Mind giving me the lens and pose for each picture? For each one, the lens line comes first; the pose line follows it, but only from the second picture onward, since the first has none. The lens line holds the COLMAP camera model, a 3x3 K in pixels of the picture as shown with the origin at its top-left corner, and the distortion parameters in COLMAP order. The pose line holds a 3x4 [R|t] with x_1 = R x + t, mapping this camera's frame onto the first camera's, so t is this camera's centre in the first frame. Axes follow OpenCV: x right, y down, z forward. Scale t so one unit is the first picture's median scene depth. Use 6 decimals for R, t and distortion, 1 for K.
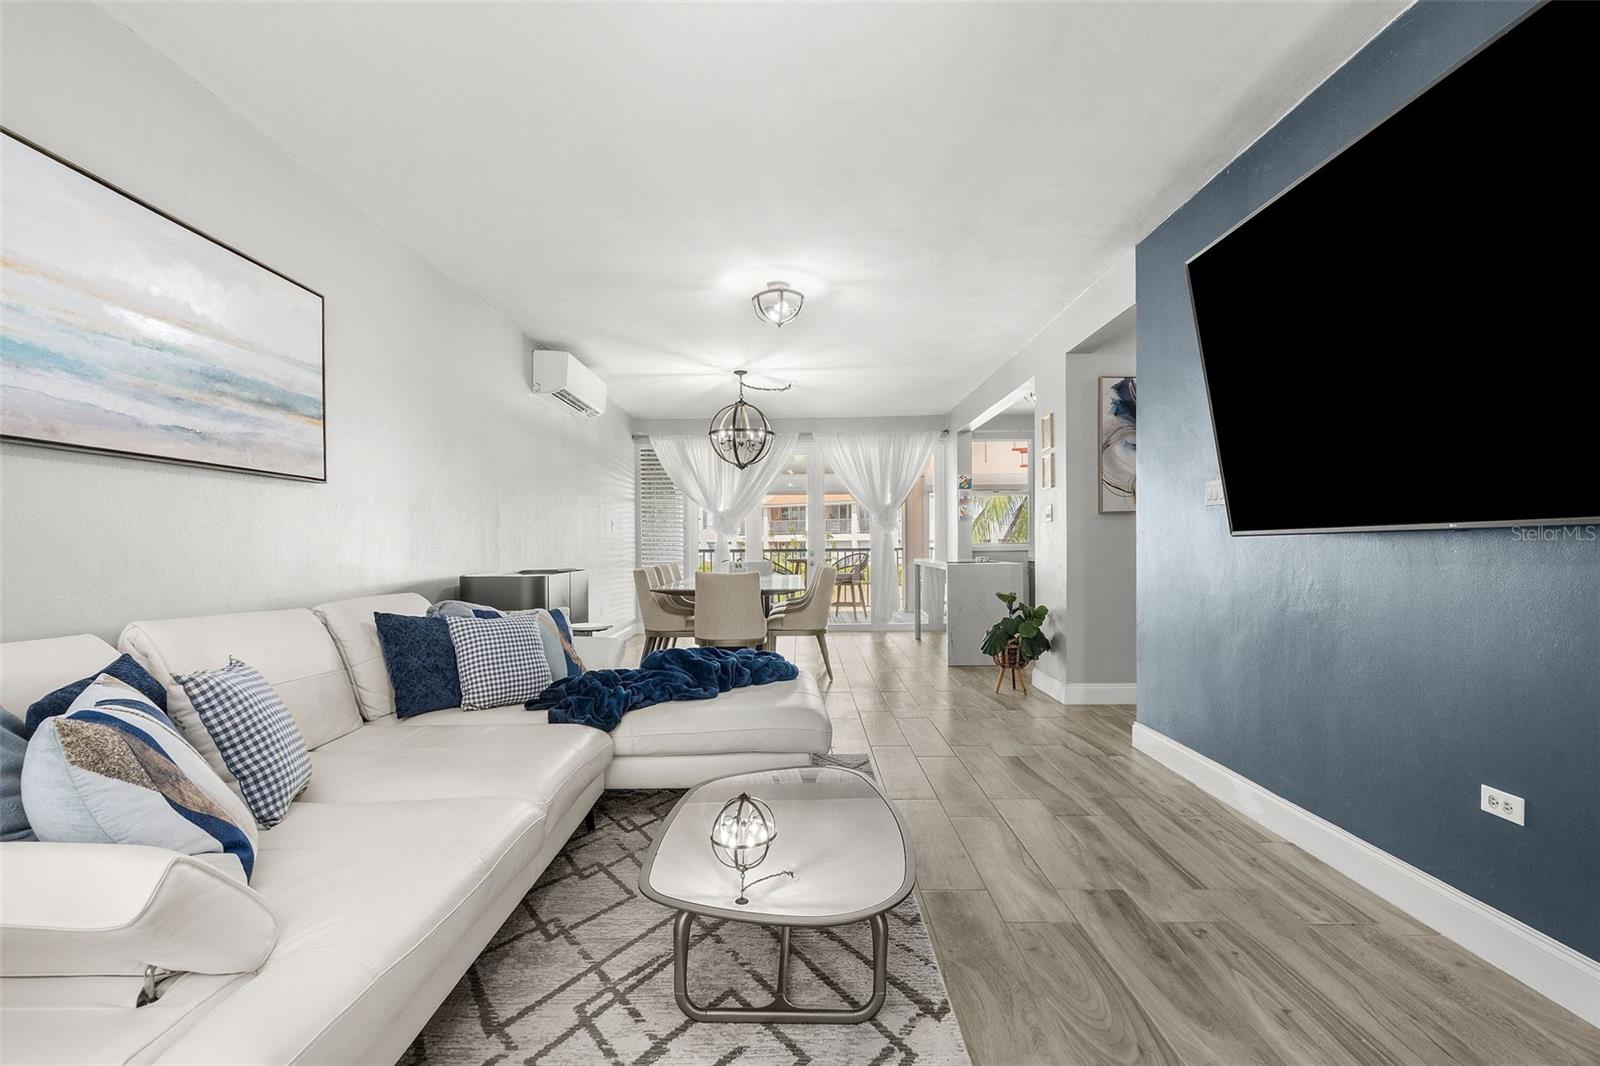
lens RADIAL K [[733.4, 0, 795.1], [0, 733.4, 543.1], [0, 0, 1]] dist [-0.002696, 0.002721]
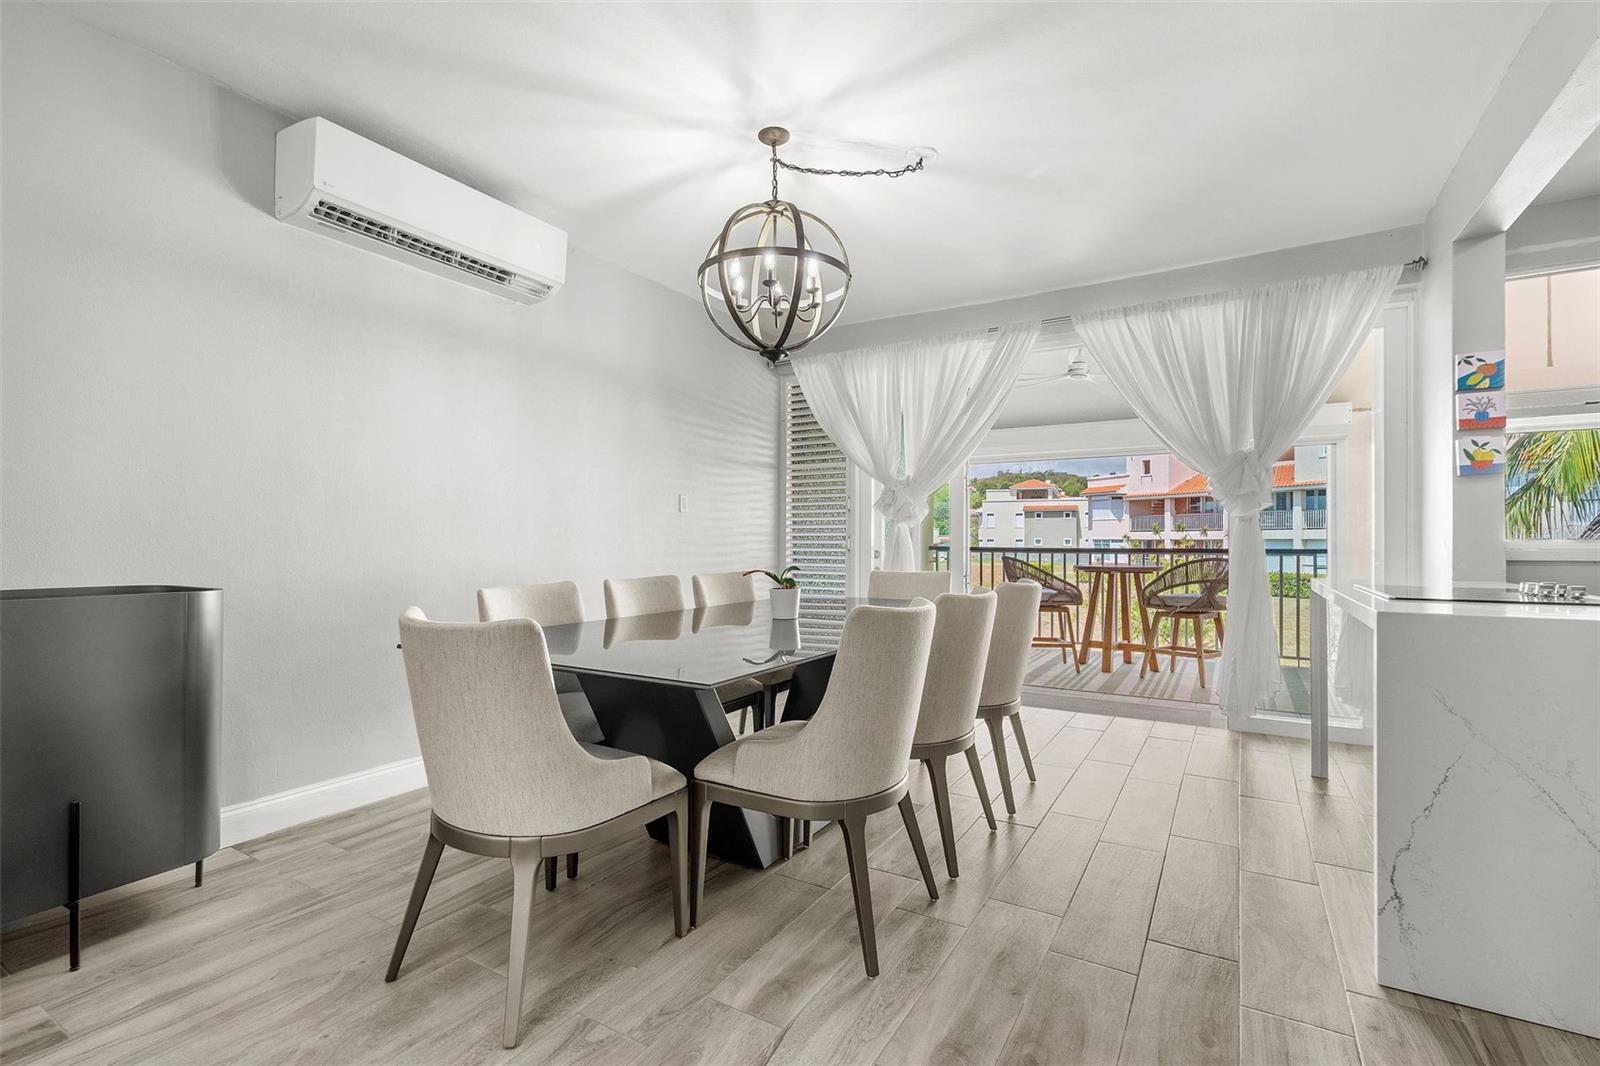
lens RADIAL K [[733.4, 0, 775.9], [0, 733.4, 536.2], [0, 0, 1]] dist [-0.002696, 0.002721]
pose [[0.852597, 0.007669, -0.522513, 0.342123], [-0.010076, 0.999948, -0.001765, 0.008237], [0.522473, 0.006770, 0.852629, 1.389537]]
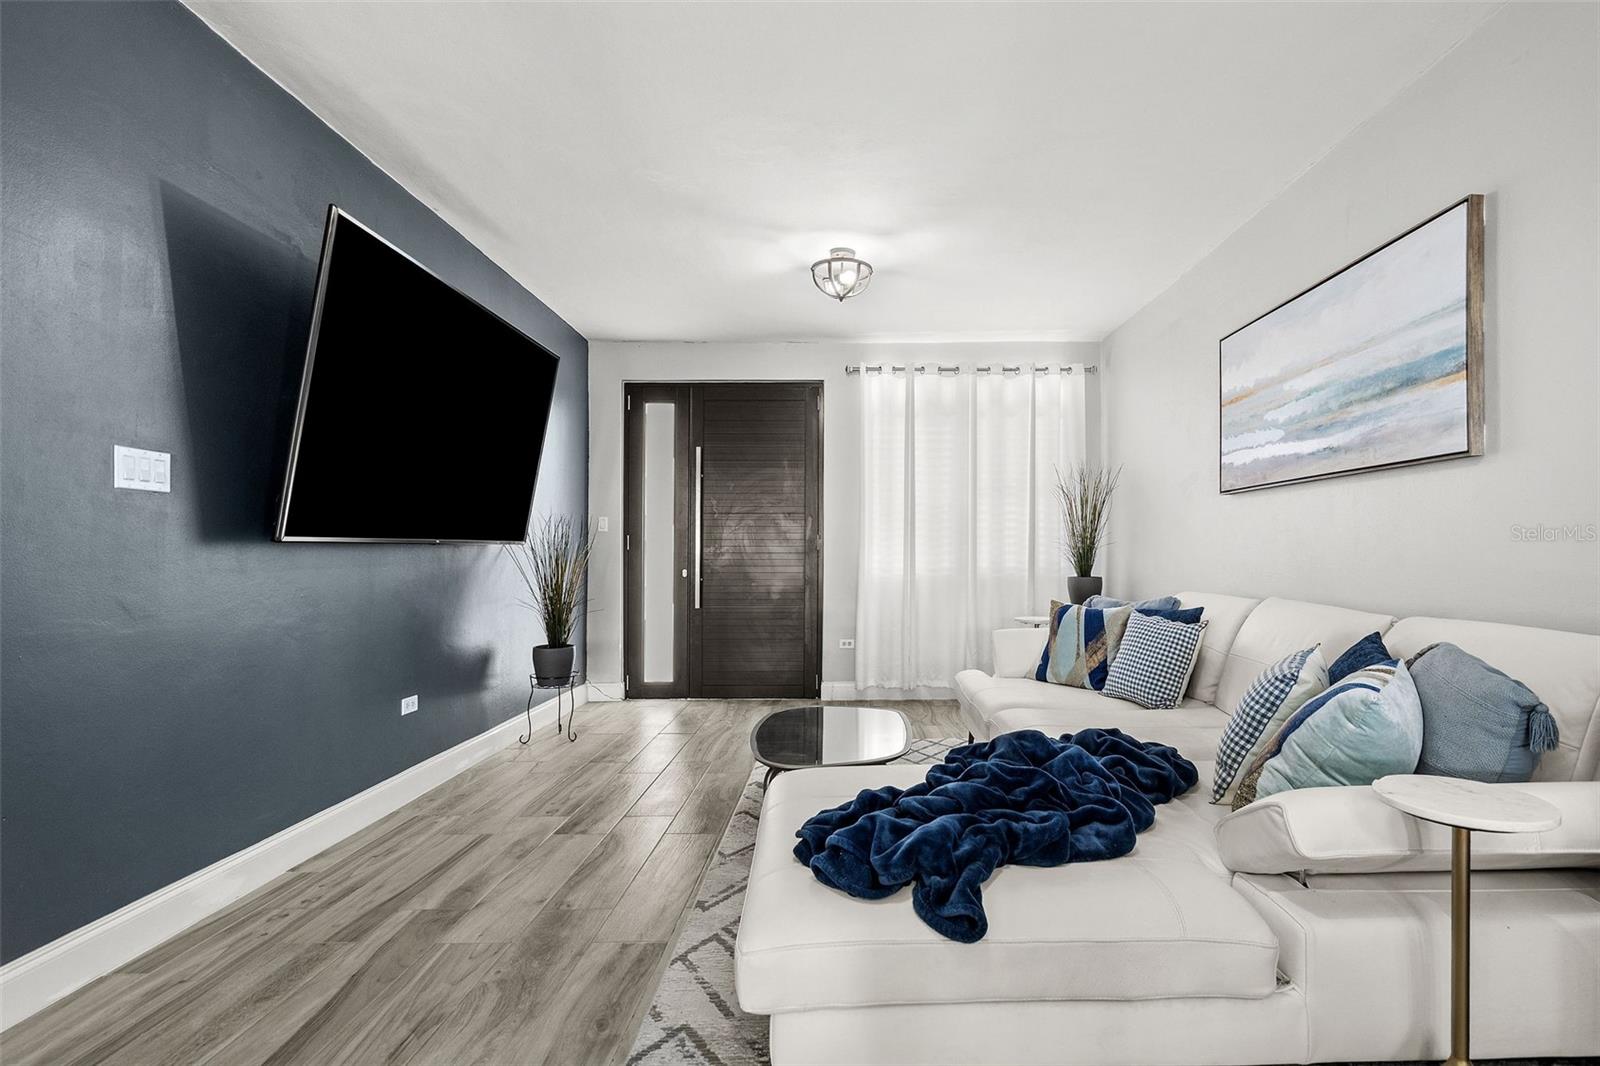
lens RADIAL K [[763.7, 0, 843.2], [0, 763.7, 536.8], [0, 0, 1]] dist [0.014571, 0.000468]
pose [[-0.999973, 0.007357, 0.000906, -0.030717], [0.007331, 0.999631, -0.026172, 0.012465], [-0.001098, -0.026165, -0.999657, 1.749608]]
